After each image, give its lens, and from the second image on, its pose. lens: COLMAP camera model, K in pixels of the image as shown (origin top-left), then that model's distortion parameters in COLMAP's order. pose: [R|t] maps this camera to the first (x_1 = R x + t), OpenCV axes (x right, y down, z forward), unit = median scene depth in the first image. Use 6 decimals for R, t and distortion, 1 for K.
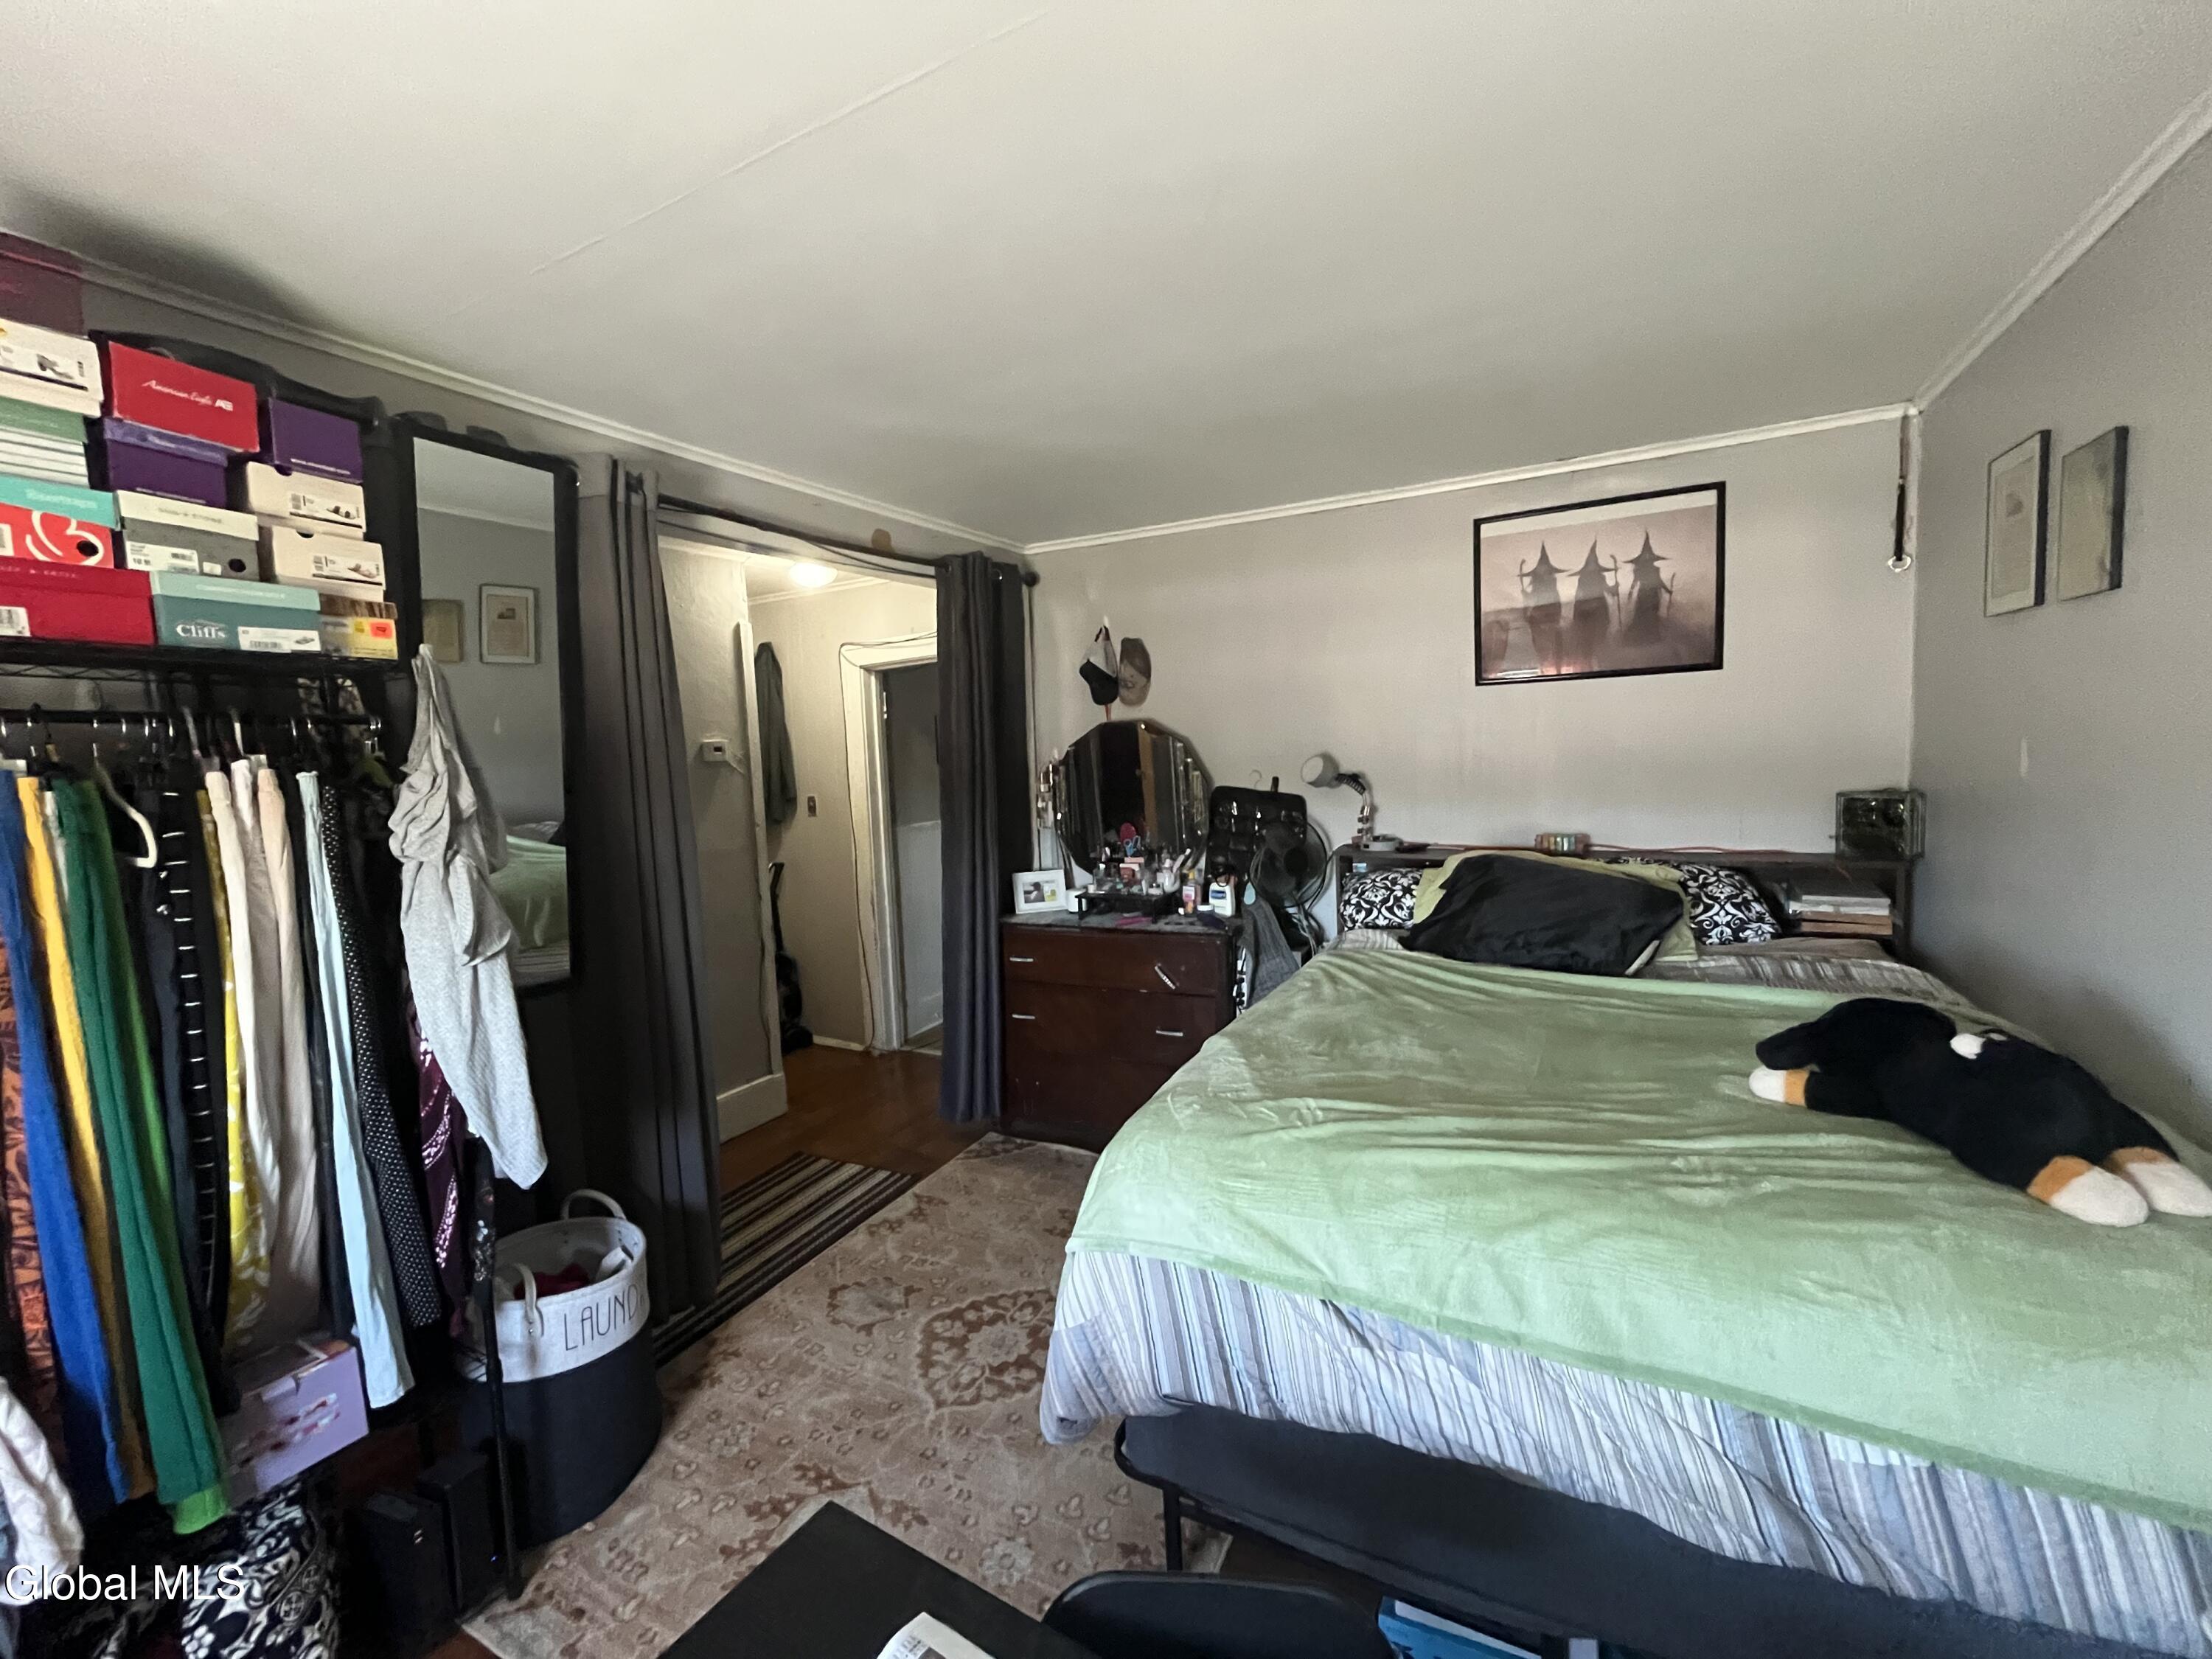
lens RADIAL K [[896.3, 0, 1101.6], [0, 896.3, 823.2], [0, 0, 1]] dist [0.000665, 0.000299]
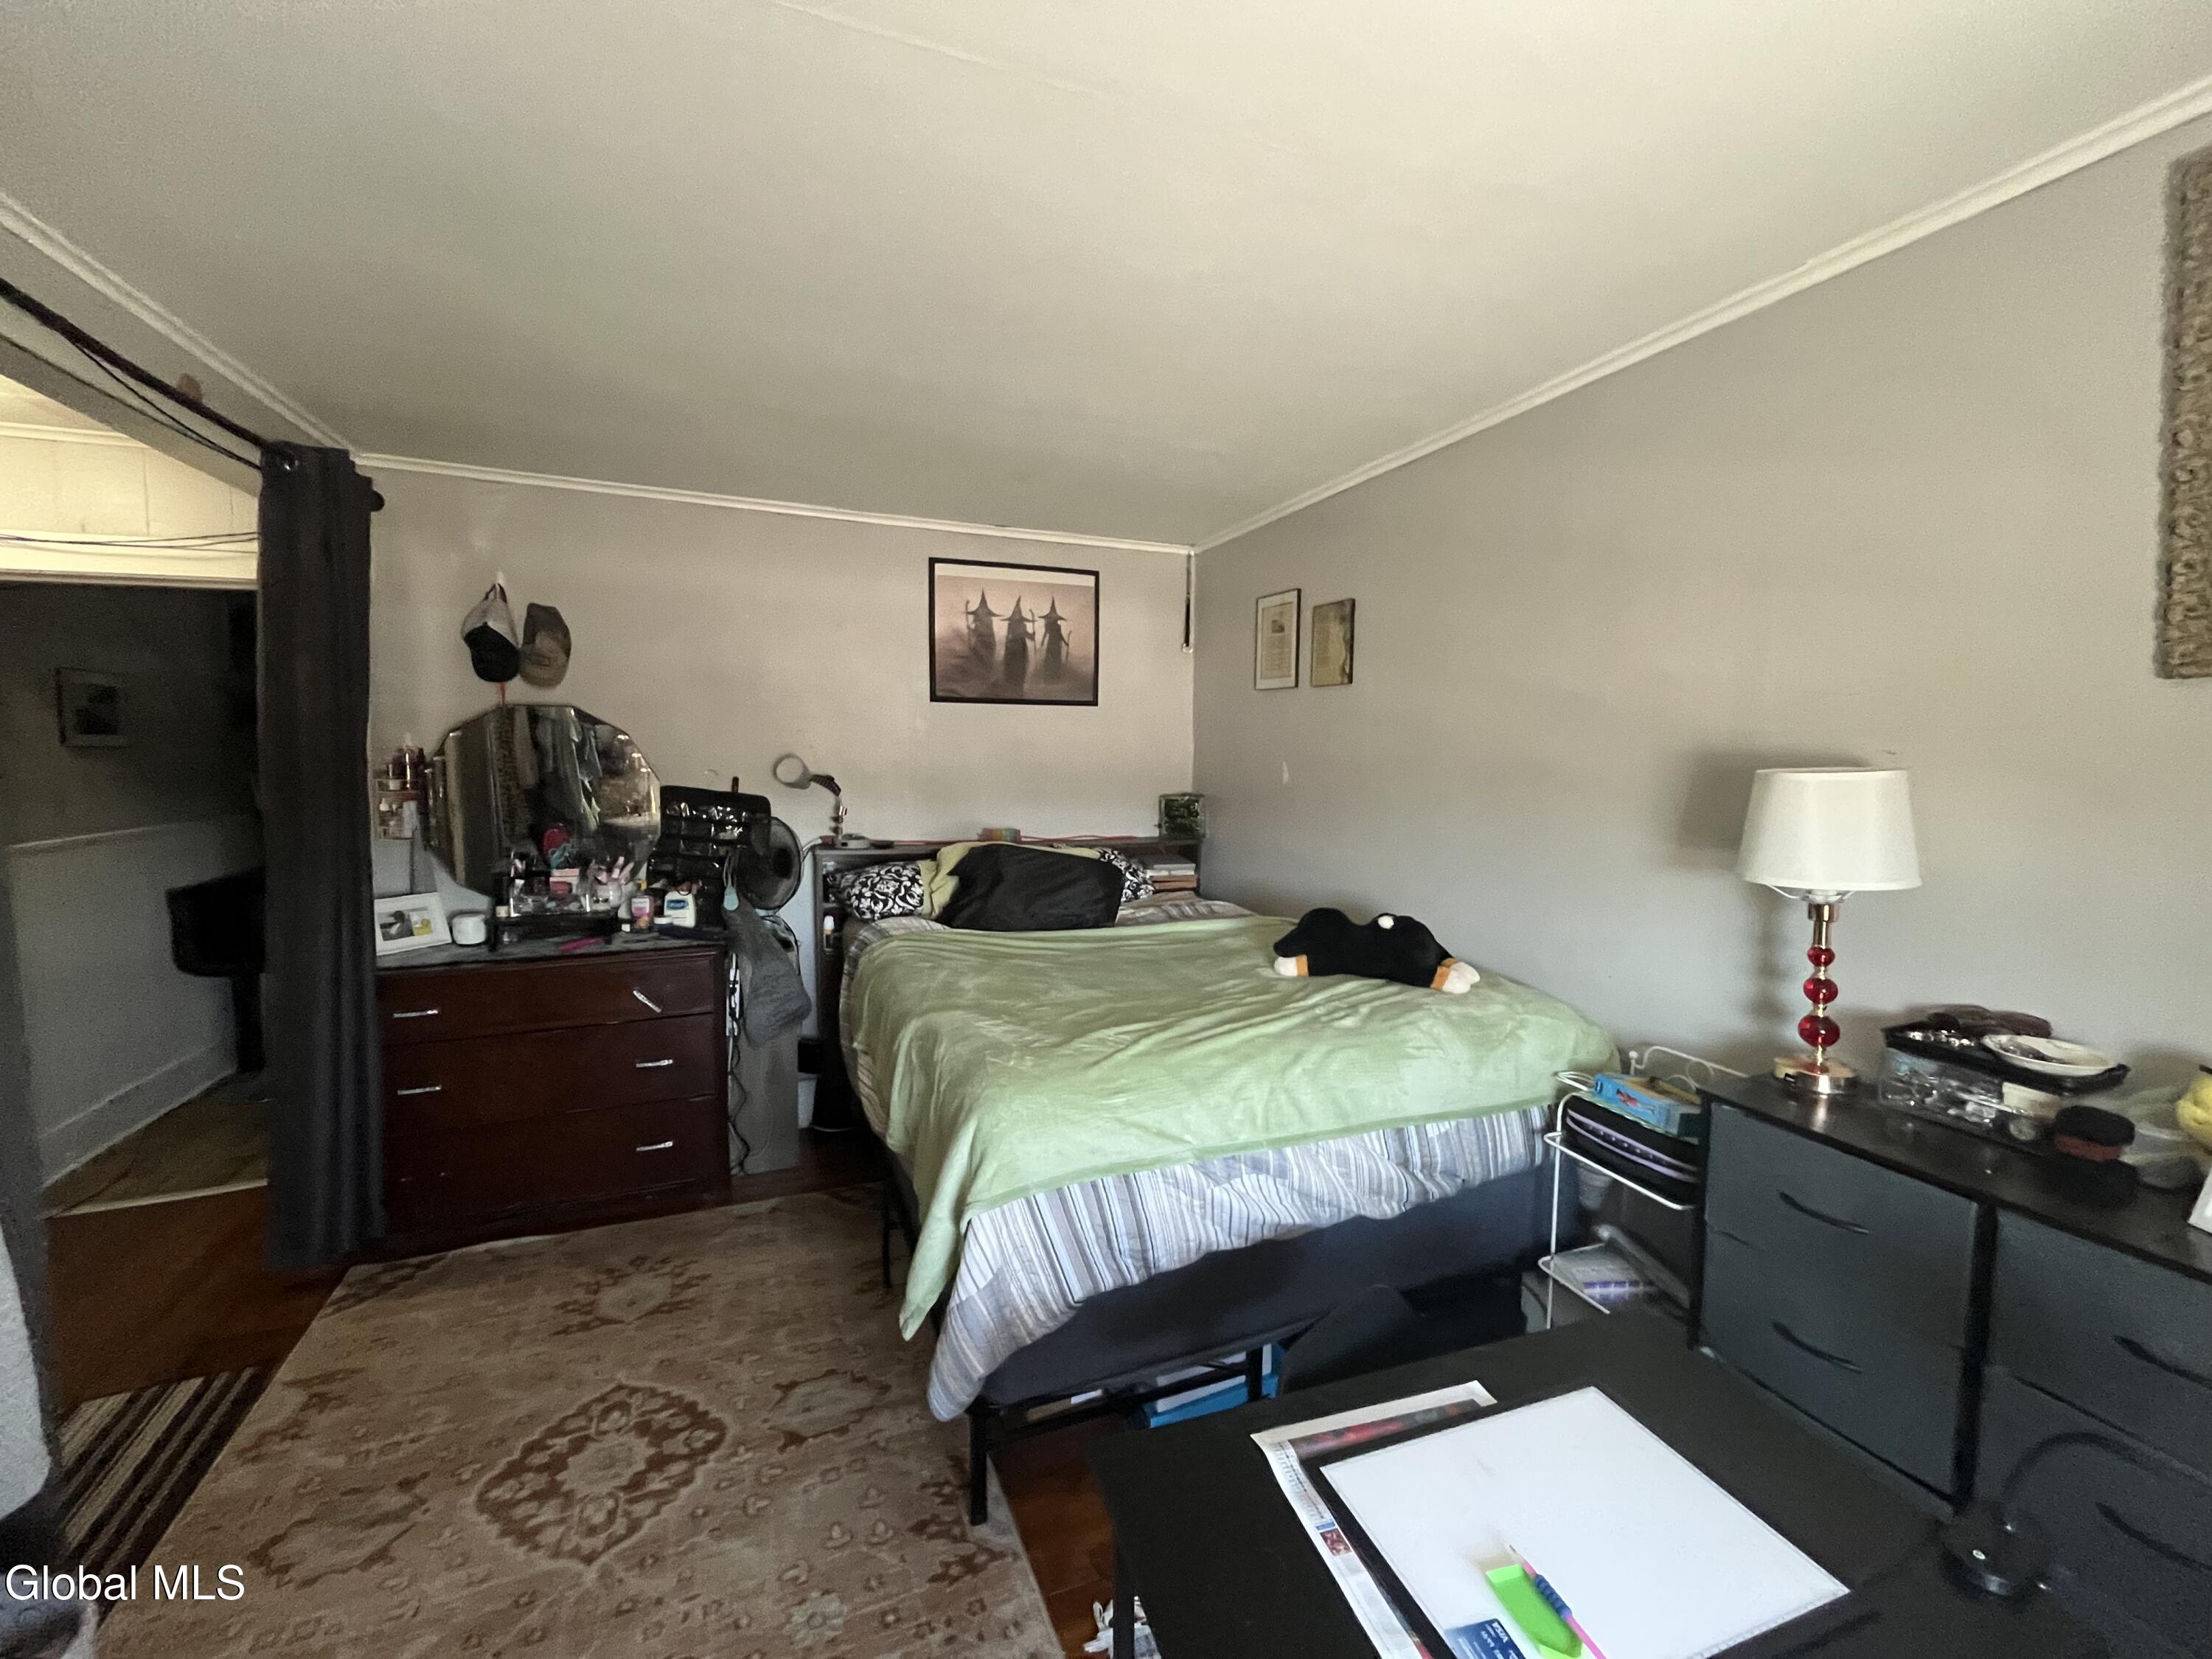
lens RADIAL K [[896.3, 0, 1105.0], [0, 896.3, 824.3], [0, 0, 1]] dist [0.000665, 0.000299]
pose [[0.645266, -0.013512, 0.763839, -0.423568], [0.024837, 0.999686, -0.003298, 0.018037], [-0.763554, 0.021099, 0.645399, 0.120179]]
